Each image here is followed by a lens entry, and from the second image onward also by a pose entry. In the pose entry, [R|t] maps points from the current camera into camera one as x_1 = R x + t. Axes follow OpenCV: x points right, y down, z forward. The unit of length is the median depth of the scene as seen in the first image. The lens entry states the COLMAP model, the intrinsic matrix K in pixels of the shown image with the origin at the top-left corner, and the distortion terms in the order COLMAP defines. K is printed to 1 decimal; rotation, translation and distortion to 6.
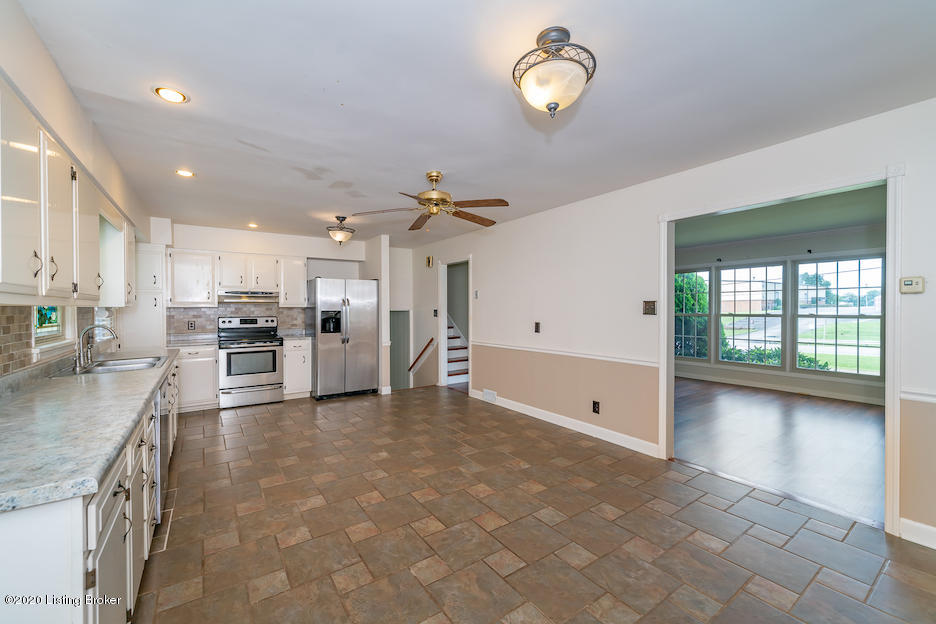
lens RADIAL K [[379.9, 0, 468.0], [0, 379.9, 312.0], [0, 0, 1]] dist [0.000039, 0.000005]
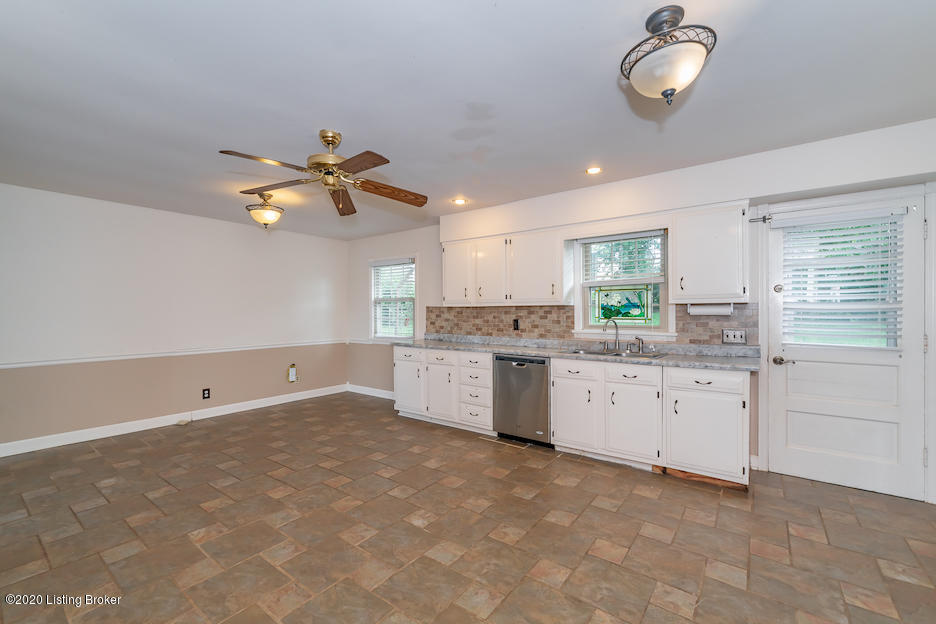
lens RADIAL K [[394.6, 0, 468.0], [0, 394.6, 312.0], [0, 0, 1]] dist [0.000537, 0.000100]
pose [[-0.949695, 0.008764, -0.313053, -0.111182], [0.004773, 0.999897, 0.013512, -0.010126], [0.313139, 0.011338, -0.949639, 2.096606]]
